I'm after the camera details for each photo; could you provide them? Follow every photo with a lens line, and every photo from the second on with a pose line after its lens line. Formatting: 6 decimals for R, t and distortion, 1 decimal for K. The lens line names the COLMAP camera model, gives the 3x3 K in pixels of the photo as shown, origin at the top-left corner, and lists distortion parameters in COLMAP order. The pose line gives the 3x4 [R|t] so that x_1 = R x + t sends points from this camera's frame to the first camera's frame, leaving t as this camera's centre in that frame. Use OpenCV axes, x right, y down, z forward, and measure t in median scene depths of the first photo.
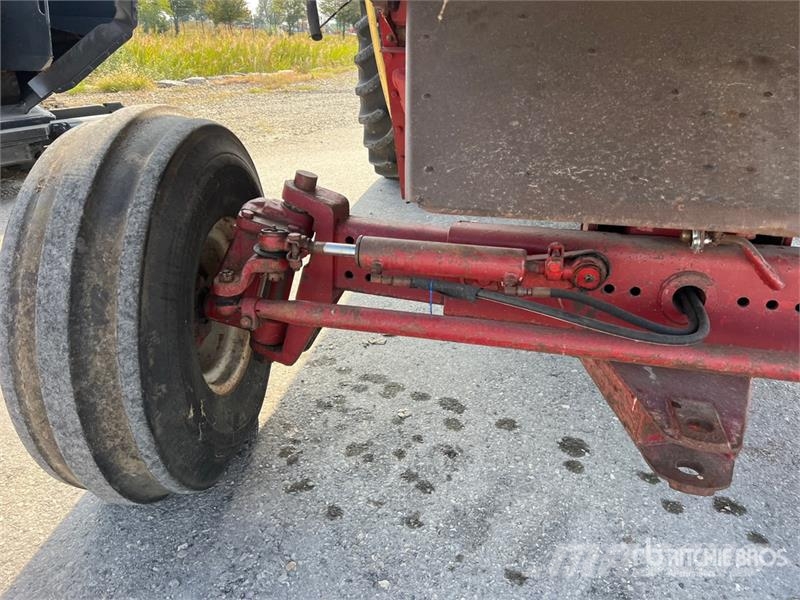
lens RADIAL K [[615.5, 0, 408.6], [0, 615.5, 294.2], [0, 0, 1]] dist [0.067735, -0.077552]
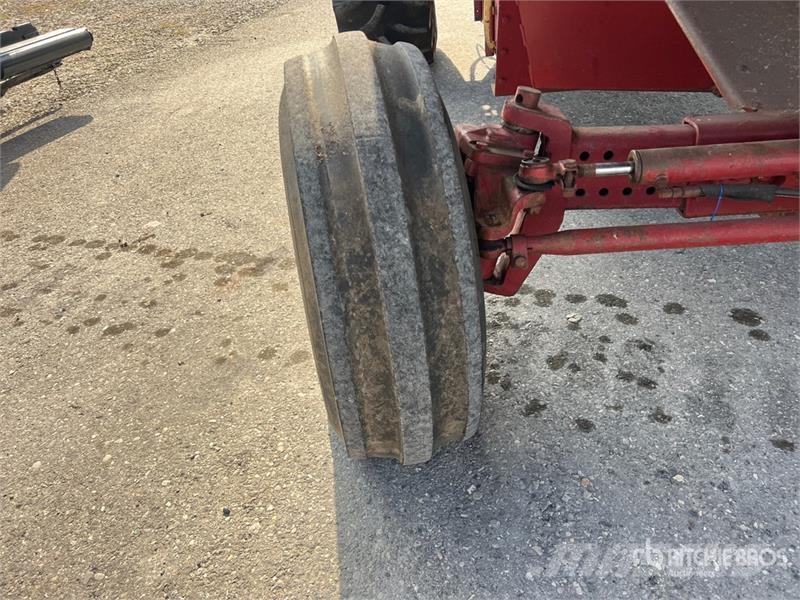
lens RADIAL K [[615.5, 0, 408.6], [0, 615.5, 294.2], [0, 0, 1]] dist [0.067735, -0.077552]
pose [[0.971041, -0.191446, 0.142924, -0.598672], [0.162154, 0.967463, 0.194221, -0.125998], [-0.175456, -0.165421, 0.970490, 0.099056]]
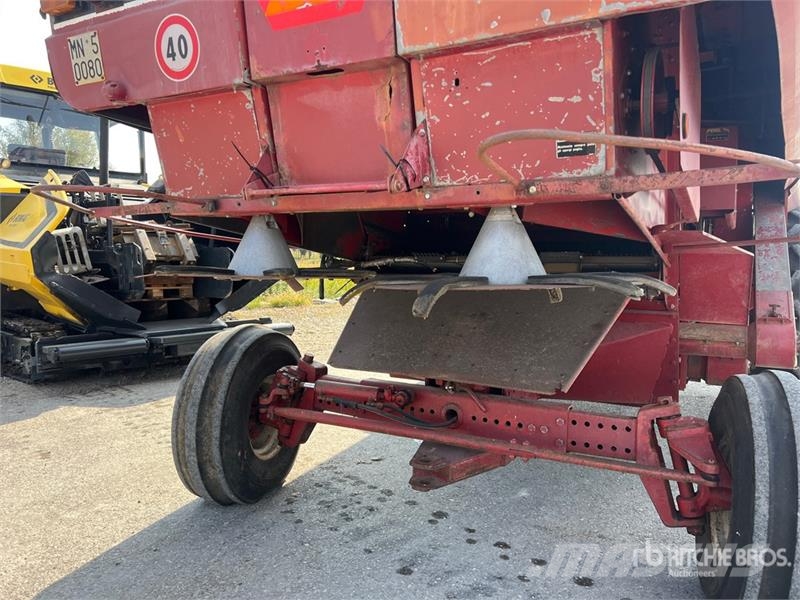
lens RADIAL K [[635.6, 0, 390.5], [0, 635.6, 286.5], [0, 0, 1]] dist [0.096551, -0.088874]
pose [[0.963519, 0.013018, -0.267322, 0.832557], [-0.103095, 0.939792, -0.325824, 0.334231], [0.246986, 0.341498, 0.906850, -1.253426]]
